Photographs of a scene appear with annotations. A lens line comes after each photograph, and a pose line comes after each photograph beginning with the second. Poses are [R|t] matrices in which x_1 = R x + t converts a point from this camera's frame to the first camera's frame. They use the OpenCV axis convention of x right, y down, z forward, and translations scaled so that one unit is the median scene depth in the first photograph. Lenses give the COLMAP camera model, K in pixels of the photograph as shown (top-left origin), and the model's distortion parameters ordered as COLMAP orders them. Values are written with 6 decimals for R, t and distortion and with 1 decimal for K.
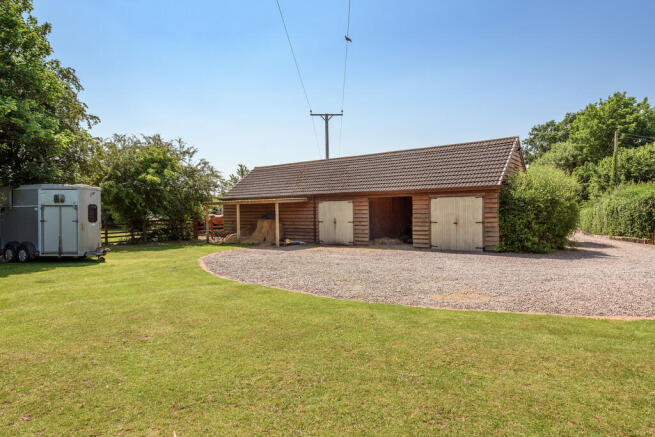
lens RADIAL K [[404.3, 0, 327.5], [0, 404.3, 217.7], [0, 0, 1]] dist [-0.000131, -0.000100]
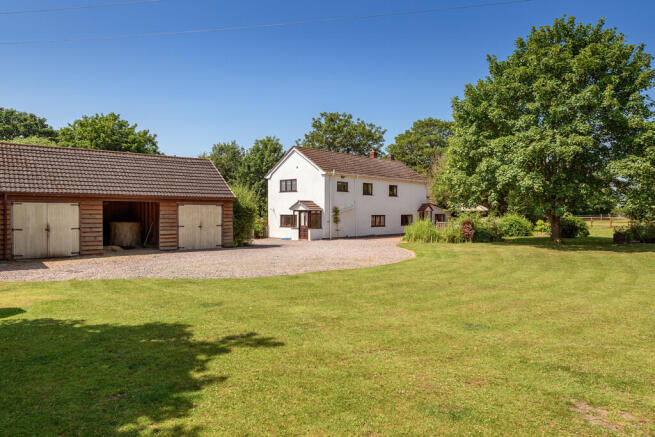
lens RADIAL K [[455.8, 0, 327.8], [0, 455.8, 218.3], [0, 0, 1]] dist [0.001288, 0.000234]
pose [[0.197502, 0.001113, 0.980302, -0.893232], [0.010326, 0.999942, -0.003216, -0.002554], [-0.980248, 0.010757, 0.197479, 0.345521]]
